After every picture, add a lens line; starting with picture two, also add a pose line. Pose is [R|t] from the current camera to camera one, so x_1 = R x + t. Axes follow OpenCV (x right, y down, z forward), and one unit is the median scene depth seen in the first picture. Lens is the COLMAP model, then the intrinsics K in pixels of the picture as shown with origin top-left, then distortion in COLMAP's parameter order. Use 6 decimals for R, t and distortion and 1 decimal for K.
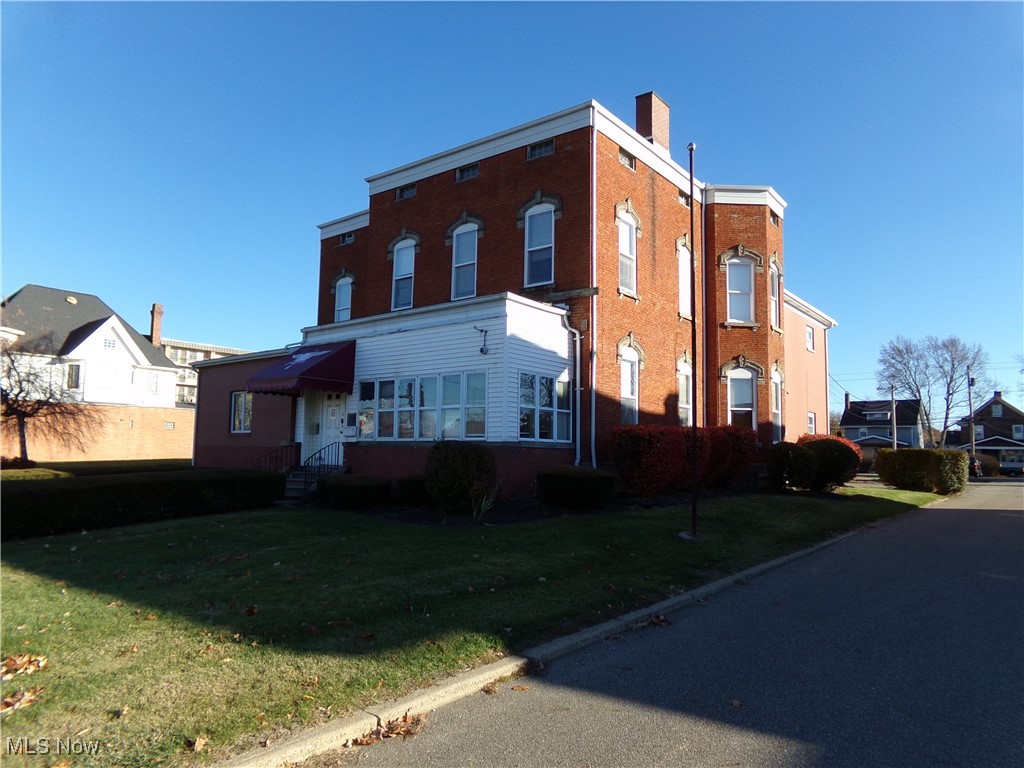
lens RADIAL K [[711.1, 0, 507.1], [0, 711.1, 392.9], [0, 0, 1]] dist [-0.135280, 0.271379]
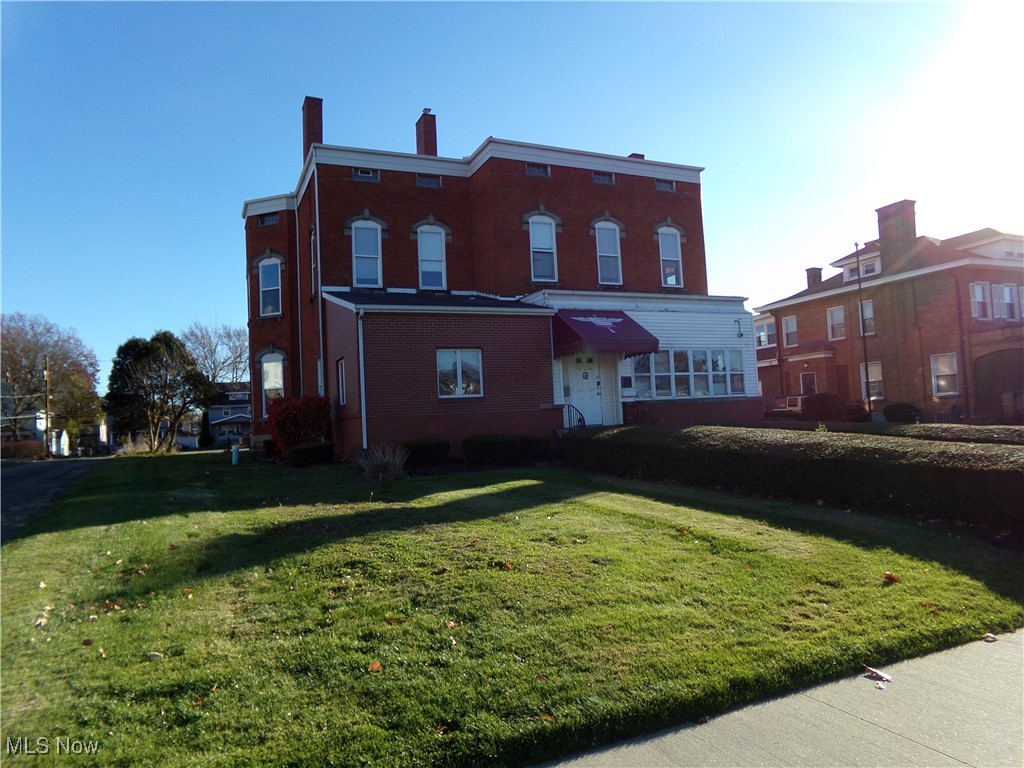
lens RADIAL K [[711.1, 0, 507.1], [0, 711.1, 392.9], [0, 0, 1]] dist [-0.135280, 0.271379]
pose [[0.458028, 0.004195, 0.888928, -1.300848], [-0.022897, 0.999713, 0.007080, 0.051123], [-0.888643, -0.023596, 0.457993, 0.645471]]
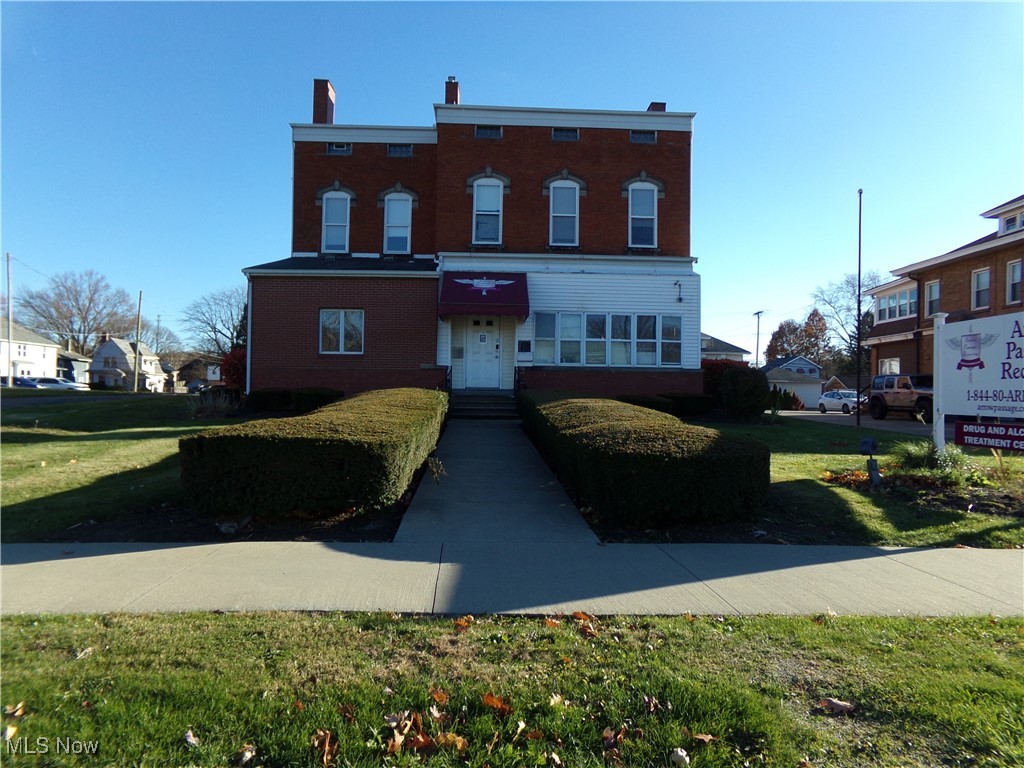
lens RADIAL K [[711.1, 0, 507.1], [0, 711.1, 392.9], [0, 0, 1]] dist [-0.135280, 0.271379]
pose [[0.757064, -0.000210, 0.653341, -0.954047], [-0.060877, 0.995627, 0.070862, 0.033385], [-0.650498, -0.093421, 0.753740, 0.177265]]
